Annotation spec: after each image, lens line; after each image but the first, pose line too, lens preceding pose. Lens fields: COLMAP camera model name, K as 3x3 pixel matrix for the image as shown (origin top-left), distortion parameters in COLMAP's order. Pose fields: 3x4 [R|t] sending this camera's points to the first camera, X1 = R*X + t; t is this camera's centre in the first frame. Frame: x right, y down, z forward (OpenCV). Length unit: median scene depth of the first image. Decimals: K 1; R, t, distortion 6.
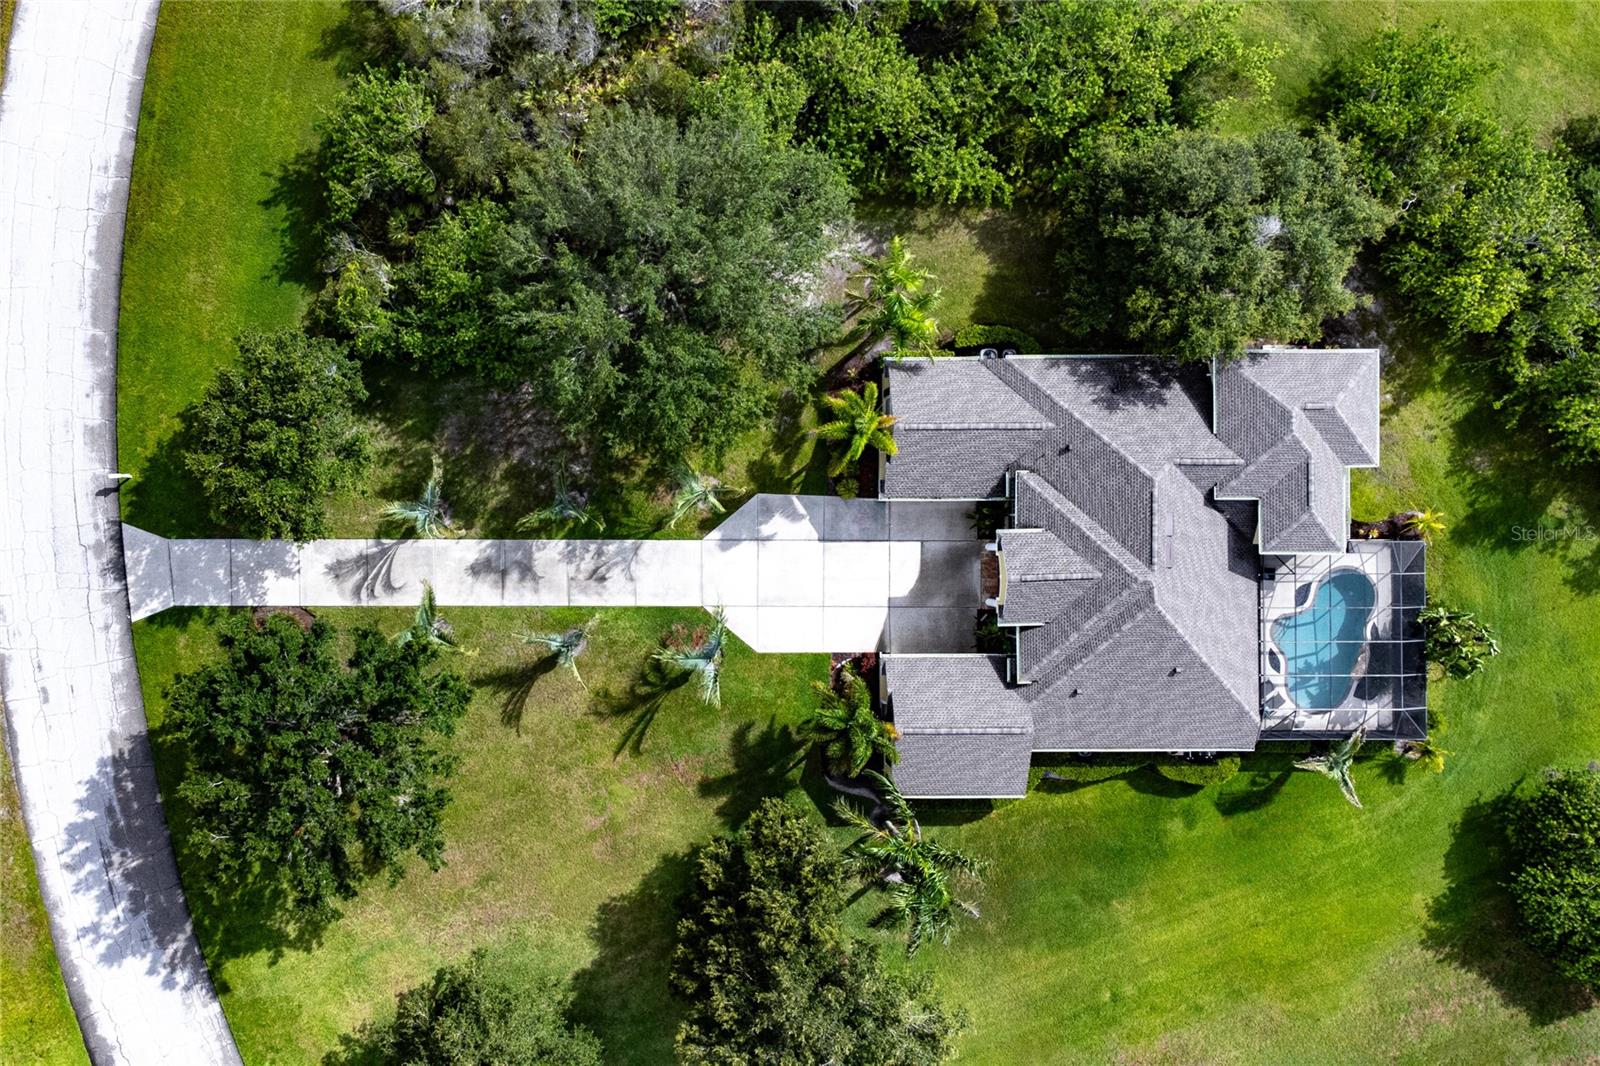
lens RADIAL K [[1441.7, 0, 813.8], [0, 1441.7, 564.6], [0, 0, 1]] dist [0.071996, -0.038750]
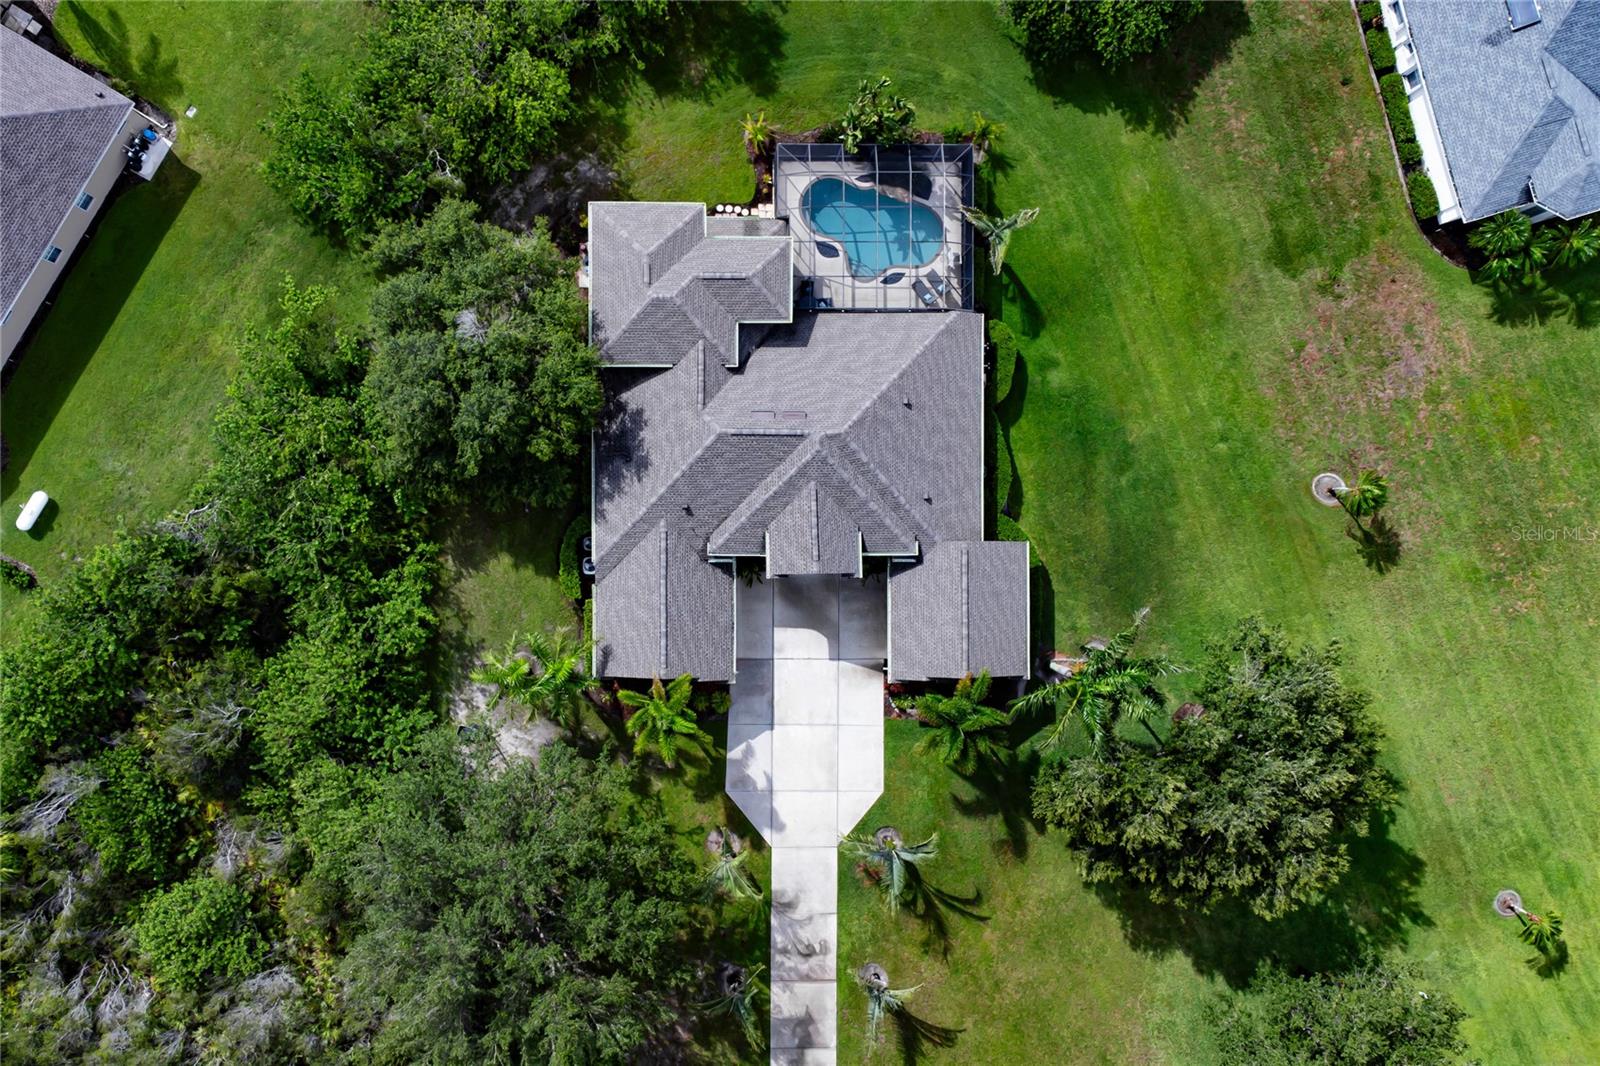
lens RADIAL K [[1441.7, 0, 796.7], [0, 1441.7, 462.7], [0, 0, 1]] dist [0.071996, -0.038750]
pose [[0.003566, -0.999864, -0.016125, 0.210416], [0.999396, 0.003006, 0.034624, -0.035997], [-0.034571, -0.016239, 0.999270, -0.006054]]
